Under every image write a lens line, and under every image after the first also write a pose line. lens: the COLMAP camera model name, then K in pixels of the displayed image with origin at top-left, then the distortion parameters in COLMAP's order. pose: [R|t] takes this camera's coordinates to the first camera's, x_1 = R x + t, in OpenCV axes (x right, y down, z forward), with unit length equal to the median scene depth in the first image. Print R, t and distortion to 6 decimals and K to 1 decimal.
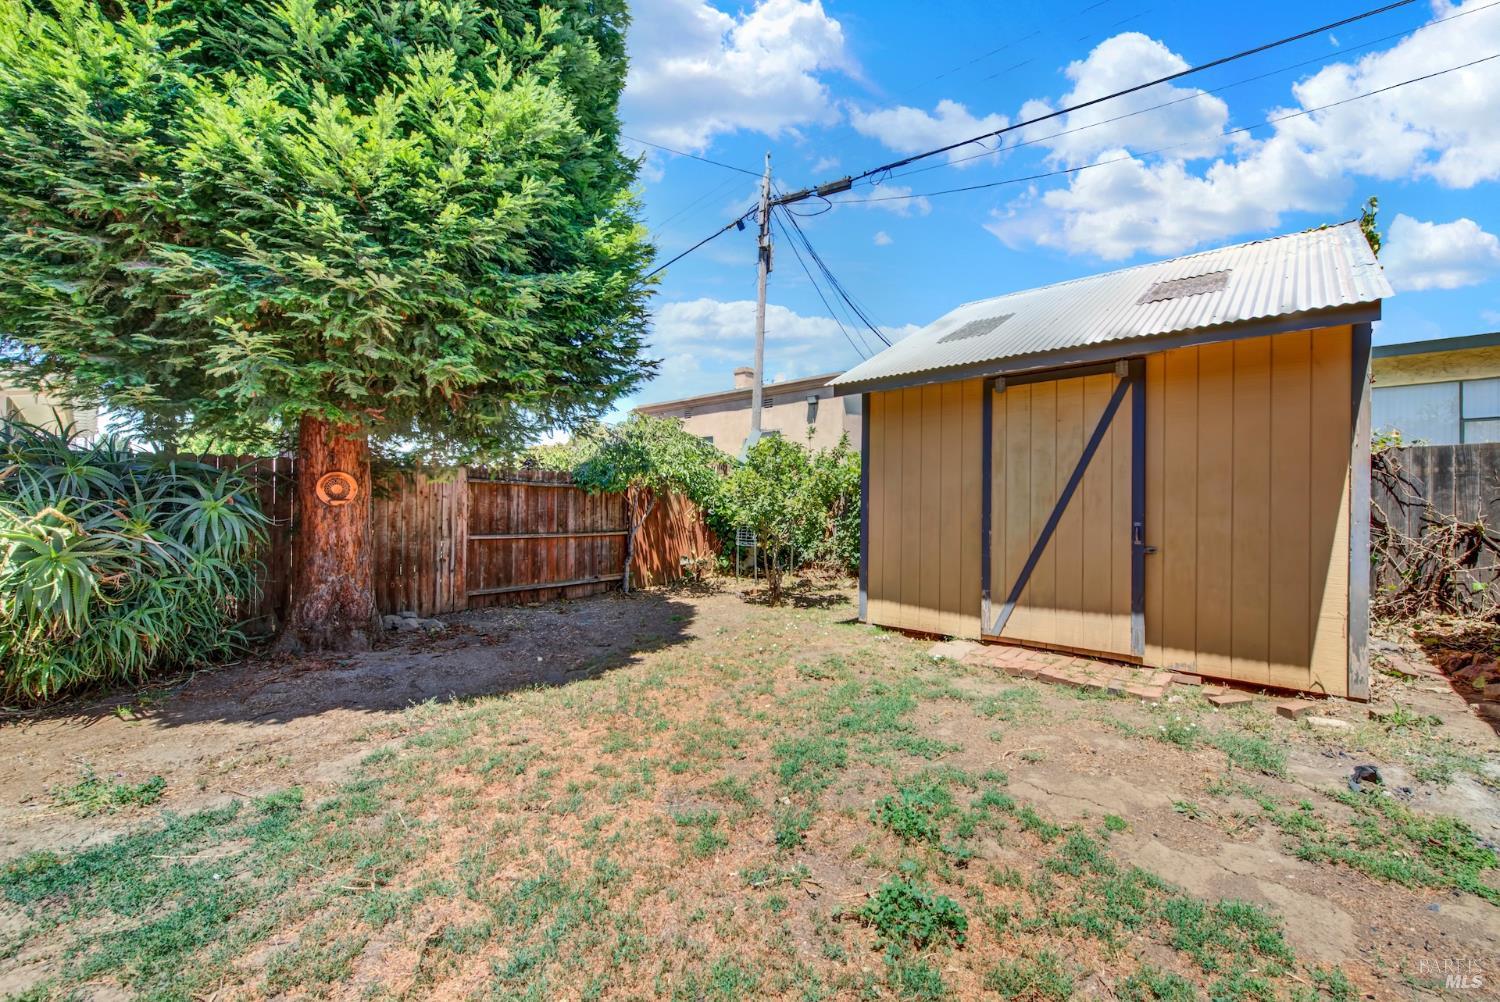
lens RADIAL K [[598.2, 0, 759.0], [0, 598.2, 504.6], [0, 0, 1]] dist [0.001977, -0.004077]
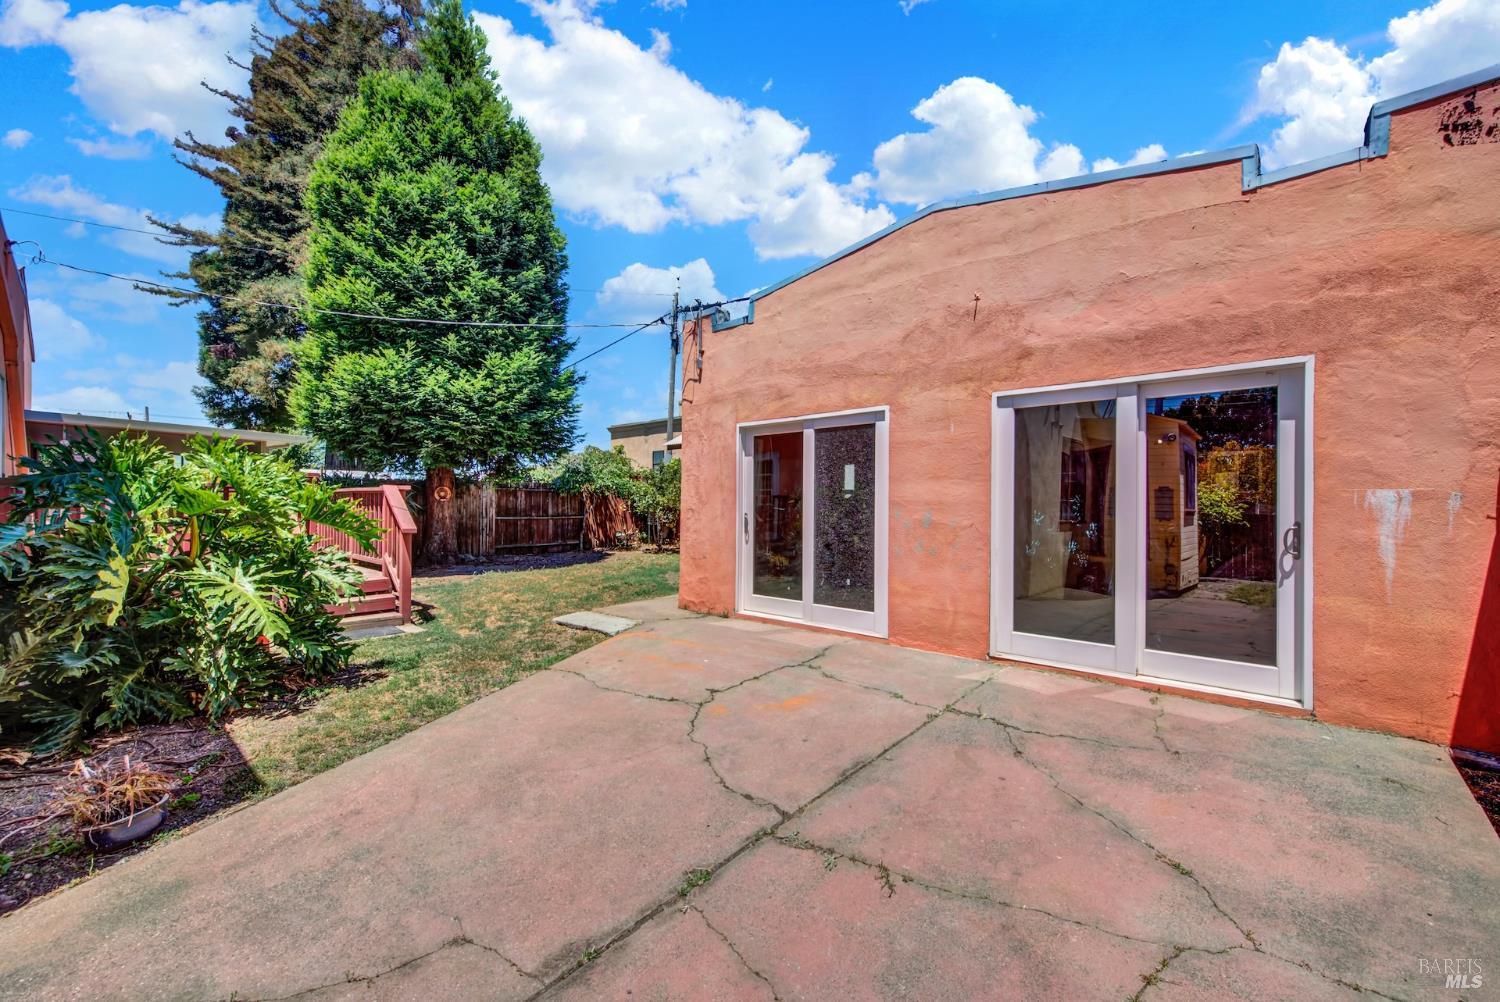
lens RADIAL K [[598.2, 0, 759.0], [0, 598.2, 504.6], [0, 0, 1]] dist [0.001977, -0.004077]
pose [[0.999996, -0.002650, 0.001387, 0.504136], [0.002642, 0.999979, 0.005932, 0.004167], [-0.001402, -0.005928, 0.999981, -1.296472]]
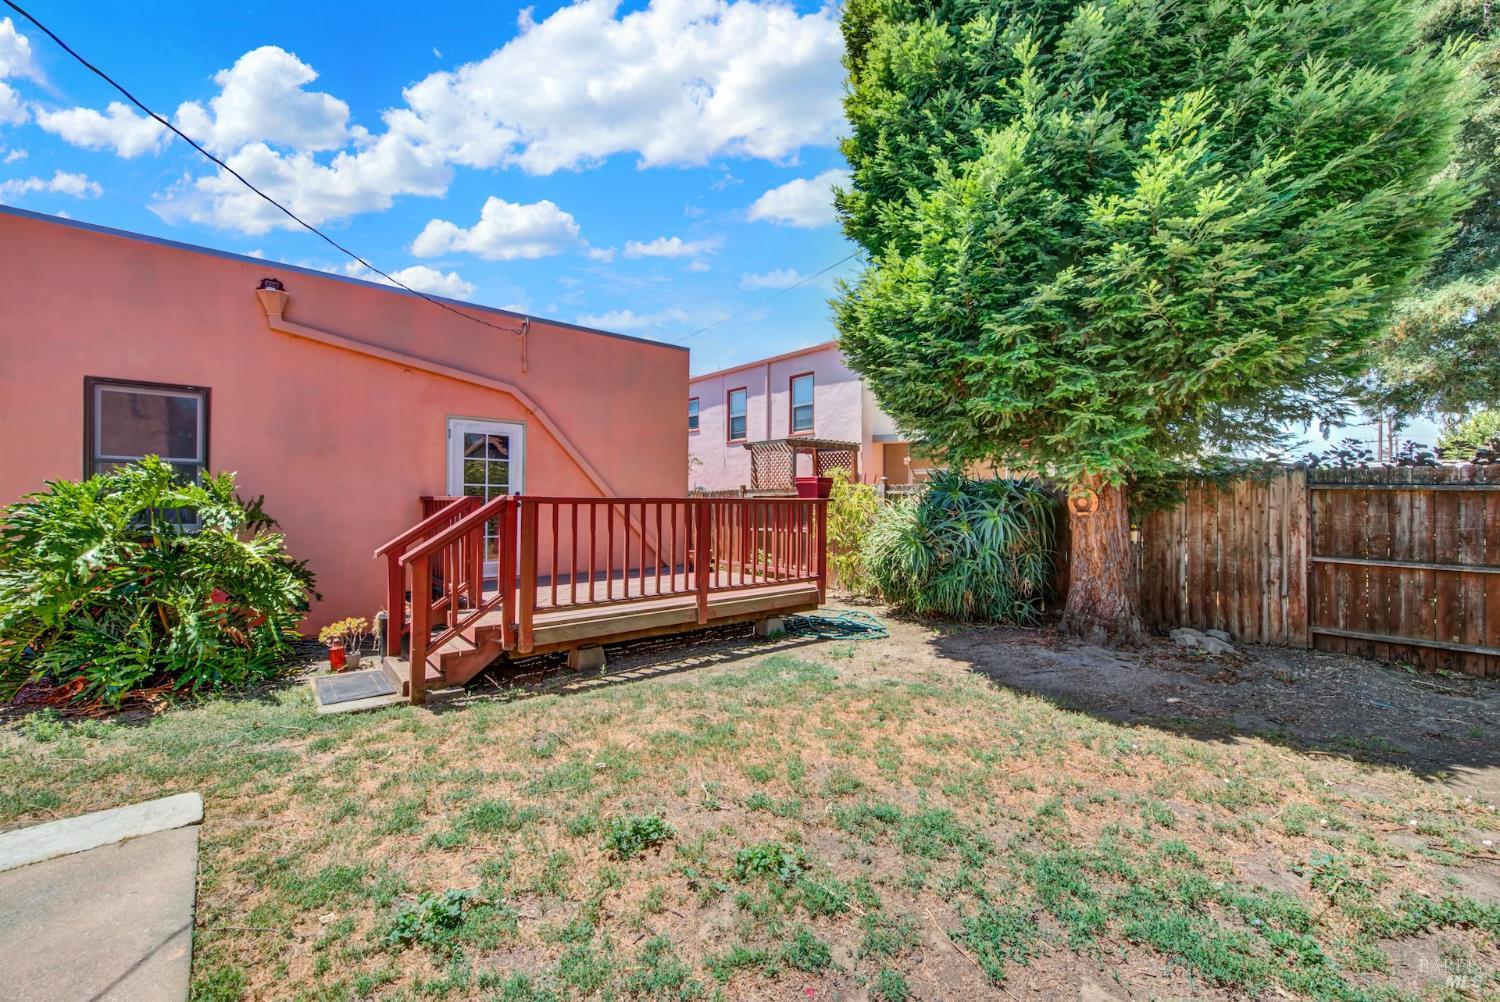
lens RADIAL K [[590.1, 0, 750.0], [0, 590.1, 501.0], [0, 0, 1]] dist [0.001824, -0.000673]
pose [[-0.136520, -0.007444, -0.990609, 0.543763], [-0.005015, 0.999964, -0.006823, -0.017861], [0.990625, 0.004037, -0.136552, 0.505957]]
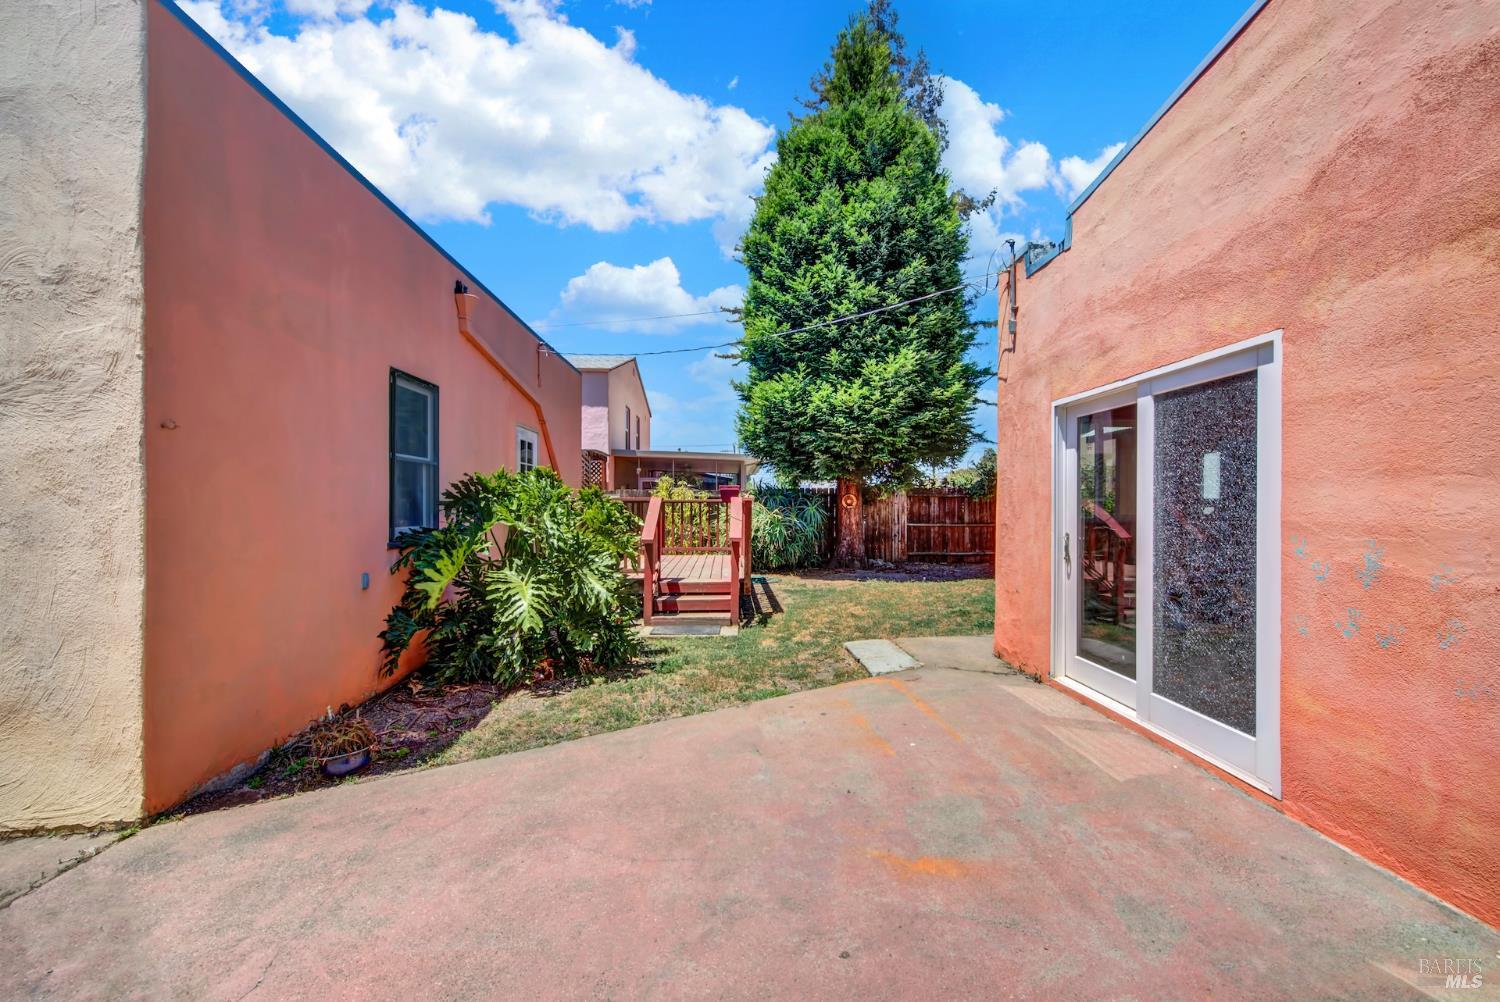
lens RADIAL K [[598.2, 0, 759.0], [0, 598.2, 504.6], [0, 0, 1]] dist [0.001977, -0.004077]
pose [[0.699434, -0.005929, -0.714673, 0.770249], [0.006147, 0.999979, -0.002280, -0.011071], [0.714671, -0.002799, 0.699455, -0.955857]]
